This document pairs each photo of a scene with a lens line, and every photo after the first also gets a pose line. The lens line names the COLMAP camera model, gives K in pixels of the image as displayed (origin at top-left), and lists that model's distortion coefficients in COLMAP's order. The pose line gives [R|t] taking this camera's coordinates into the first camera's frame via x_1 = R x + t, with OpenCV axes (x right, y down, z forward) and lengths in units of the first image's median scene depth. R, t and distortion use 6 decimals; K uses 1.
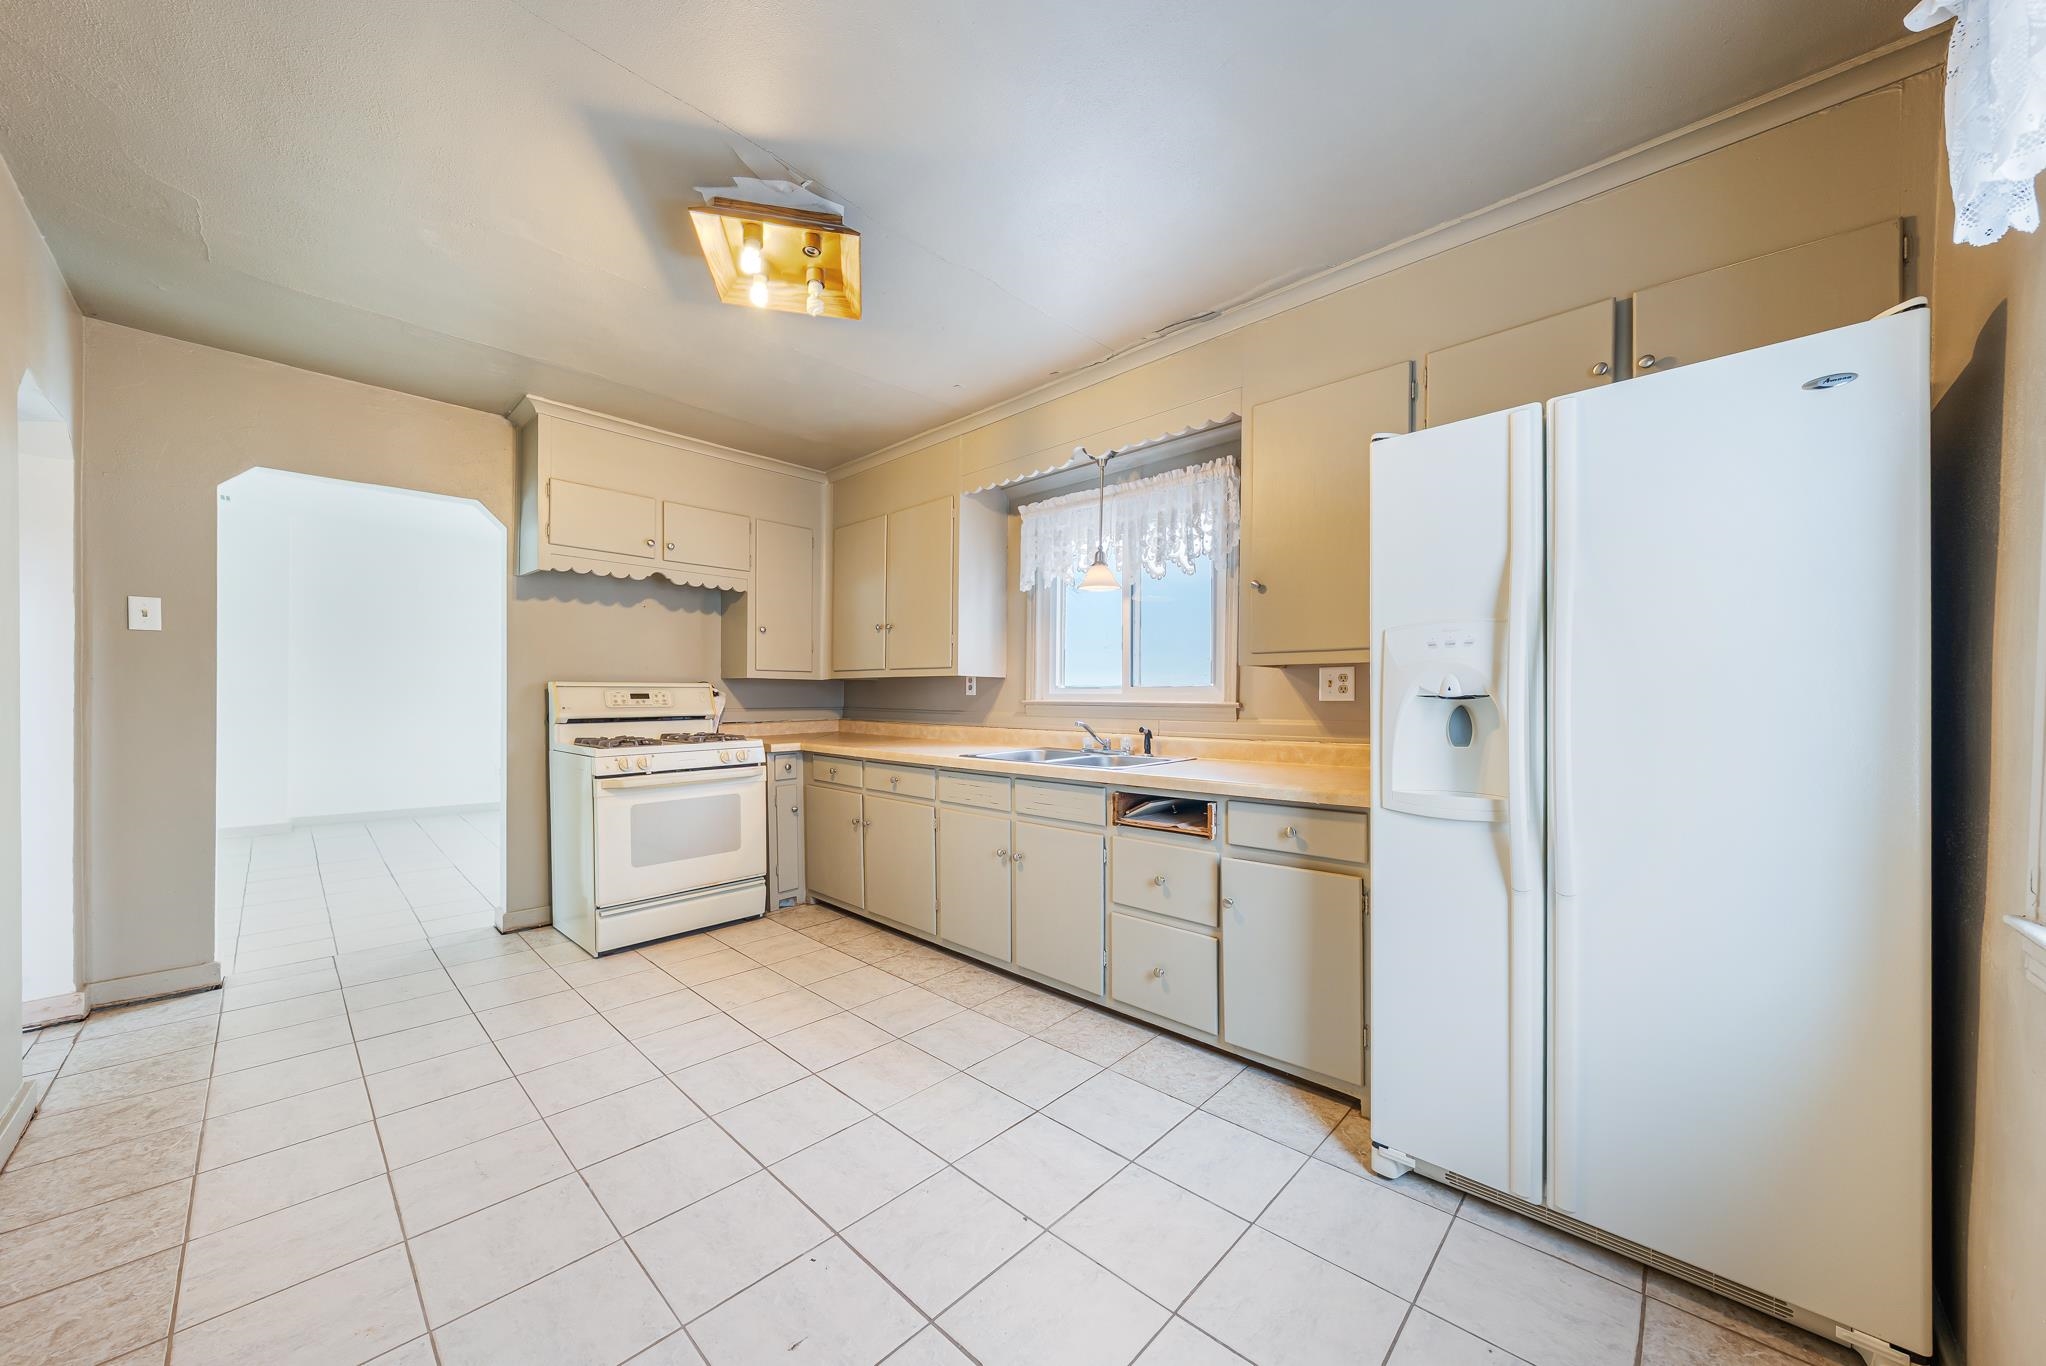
lens RADIAL K [[724.5, 0, 1007.7], [0, 724.5, 700.3], [0, 0, 1]] dist [-0.002497, -0.000018]
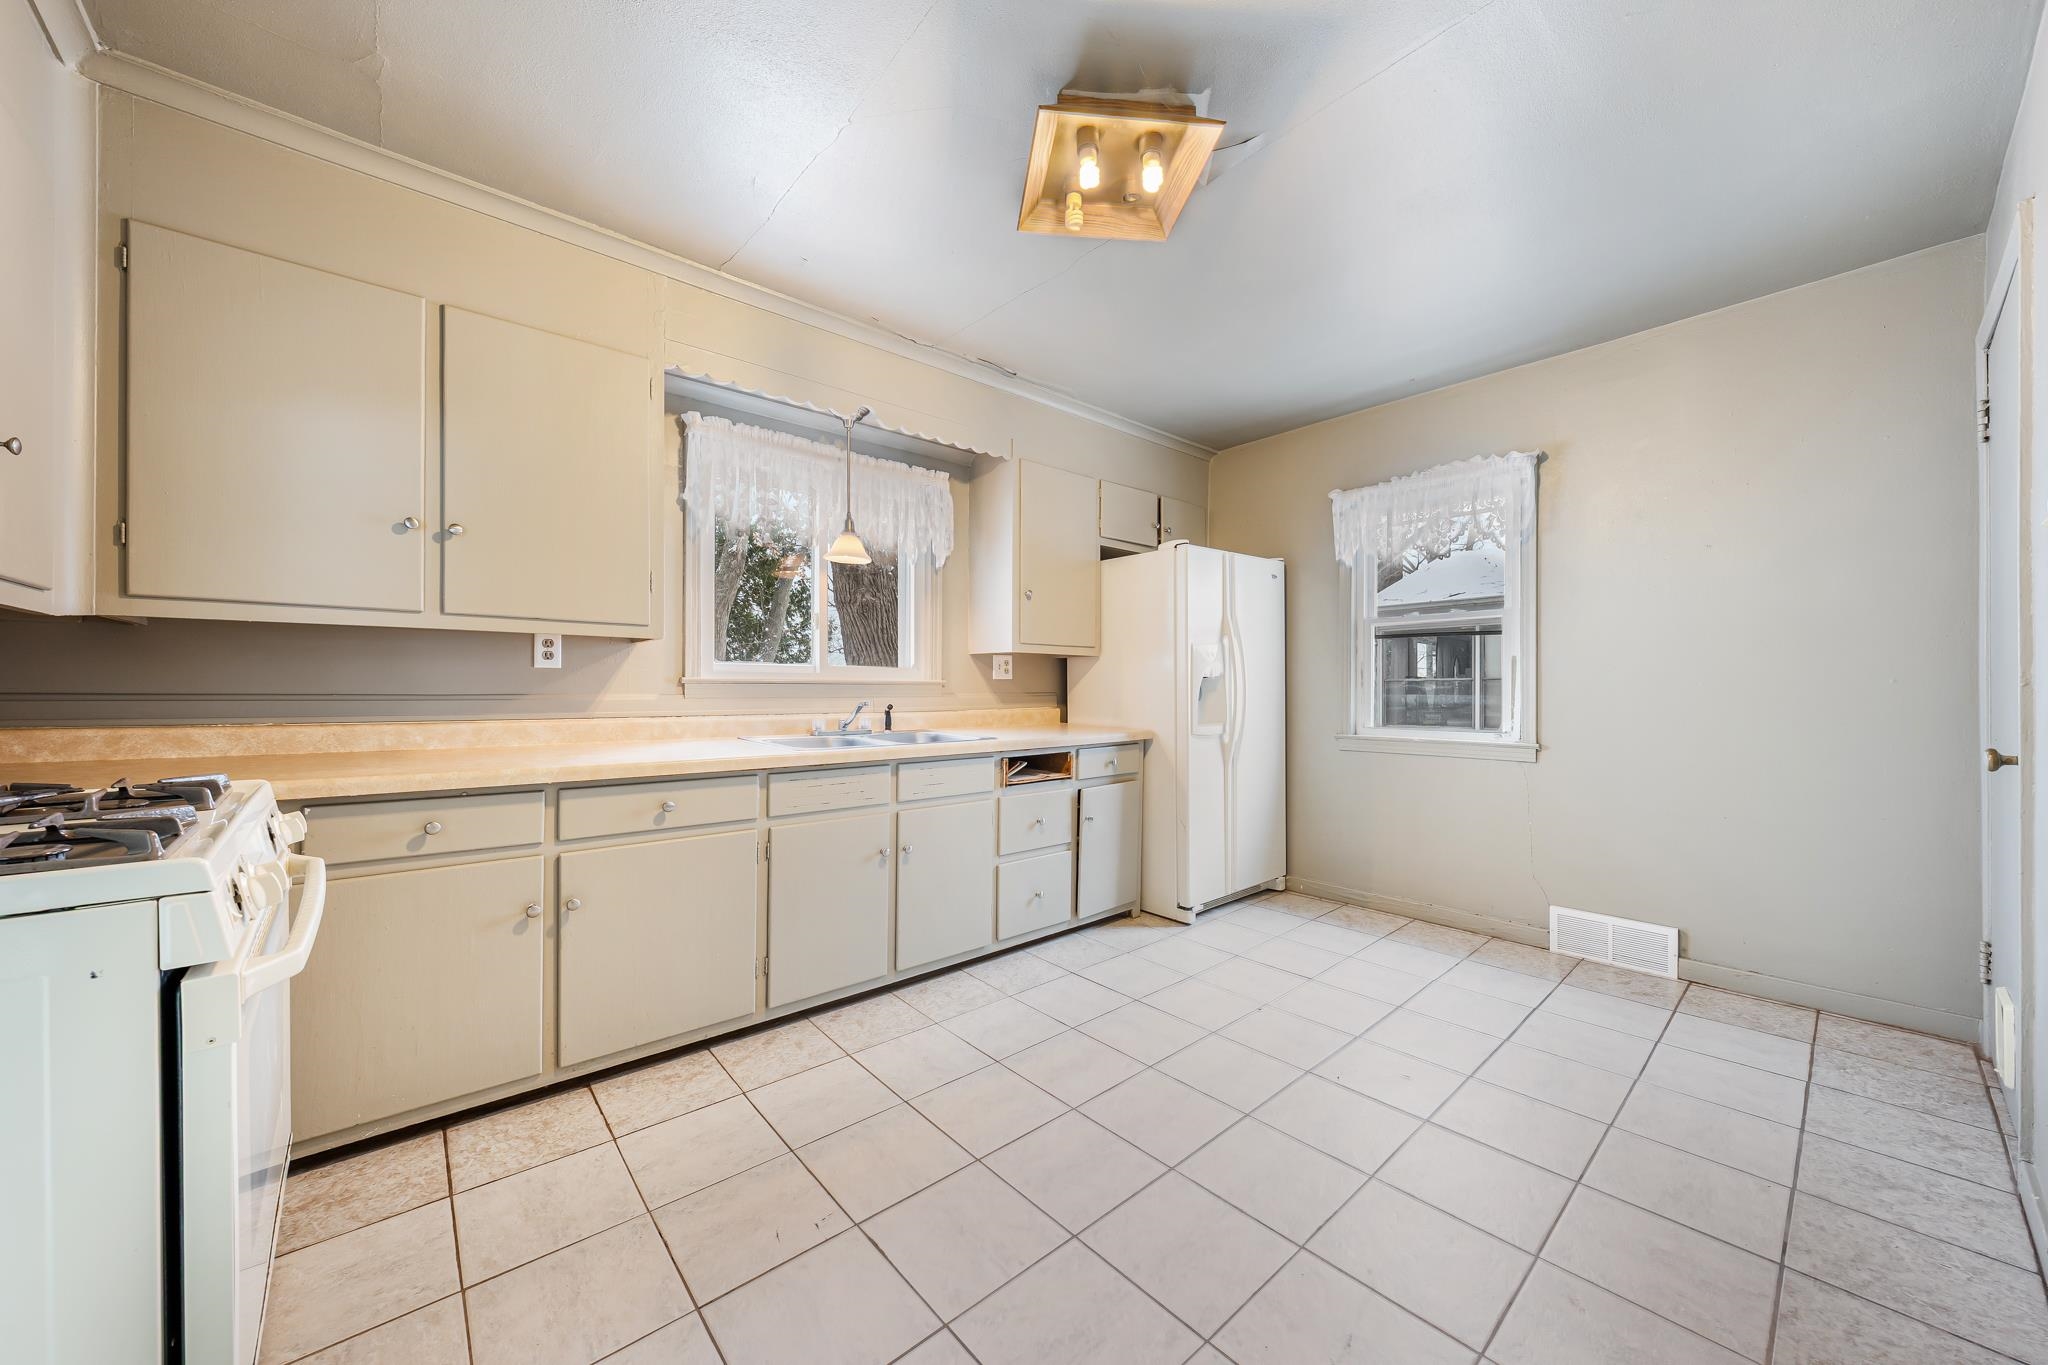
lens RADIAL K [[725.2, 0, 1028.0], [0, 725.2, 682.9], [0, 0, 1]] dist [-0.002497, -0.000018]
pose [[0.083156, -0.001568, 0.996535, -0.951996], [-0.002264, 0.999996, 0.001762, 0.005470], [-0.996534, -0.002403, 0.083152, 0.833931]]
